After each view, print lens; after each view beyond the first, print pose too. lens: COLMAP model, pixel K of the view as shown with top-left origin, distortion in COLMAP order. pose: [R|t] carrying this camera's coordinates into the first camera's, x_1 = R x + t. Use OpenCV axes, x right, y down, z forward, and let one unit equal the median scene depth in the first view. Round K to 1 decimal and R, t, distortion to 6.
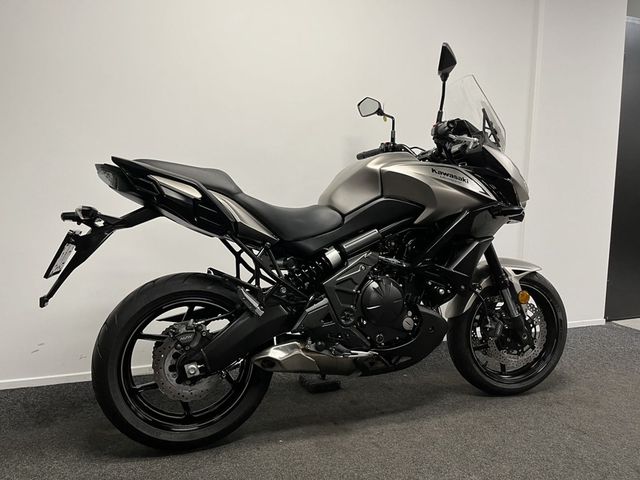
lens RADIAL K [[481.7, 0, 320.0], [0, 481.7, 240.0], [0, 0, 1]] dist [0.072289, -0.104055]
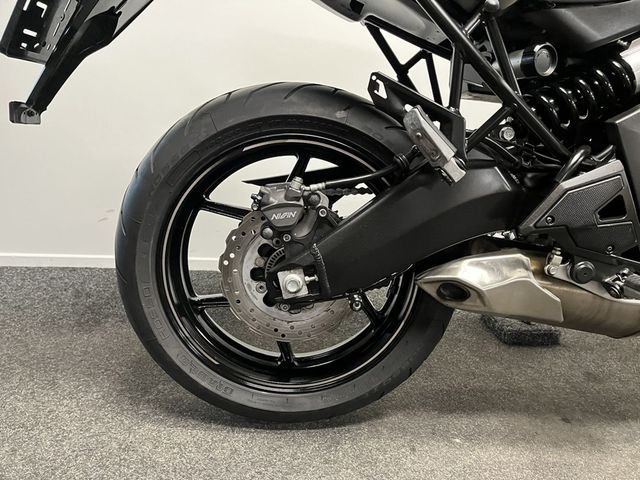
lens RADIAL K [[481.7, 0, 320.0], [0, 481.7, 240.0], [0, 0, 1]] dist [0.072289, -0.104055]
pose [[0.955212, 0.116272, -0.272122, -0.105523], [-0.061972, 0.977783, 0.200251, 0.118980], [0.289359, -0.174418, 0.941196, 0.525182]]
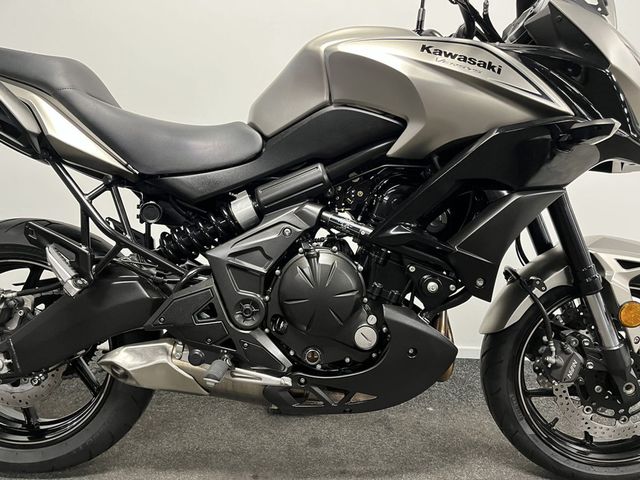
lens RADIAL K [[481.7, 0, 320.0], [0, 481.7, 240.0], [0, 0, 1]] dist [0.072289, -0.104055]
pose [[0.941316, 0.075043, -0.329077, 0.322477], [-0.055674, 0.996137, 0.067906, 0.028183], [0.332902, -0.045600, 0.941858, 0.490192]]
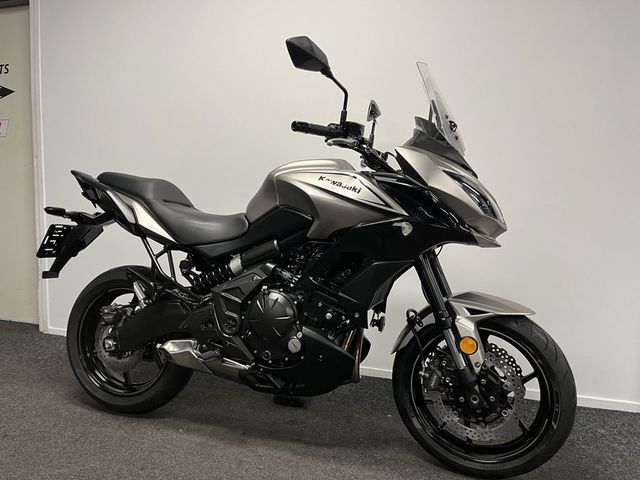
lens RADIAL K [[481.7, 0, 320.0], [0, 481.7, 240.0], [0, 0, 1]] dist [0.072289, -0.104055]
pose [[0.795635, 0.060739, -0.602724, 0.797125], [-0.078378, 0.996919, -0.003001, -0.027944], [0.600685, 0.049628, 0.797944, 0.306190]]
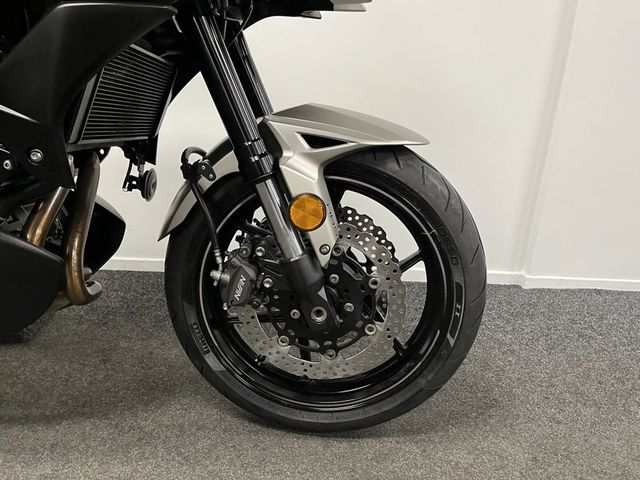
lens RADIAL K [[481.7, 0, 320.0], [0, 481.7, 240.0], [0, 0, 1]] dist [0.072289, -0.104055]
pose [[0.948485, 0.135768, -0.286257, 0.625044], [-0.072866, 0.972787, 0.219945, 0.070050], [0.308328, -0.187756, 0.932567, 0.790943]]
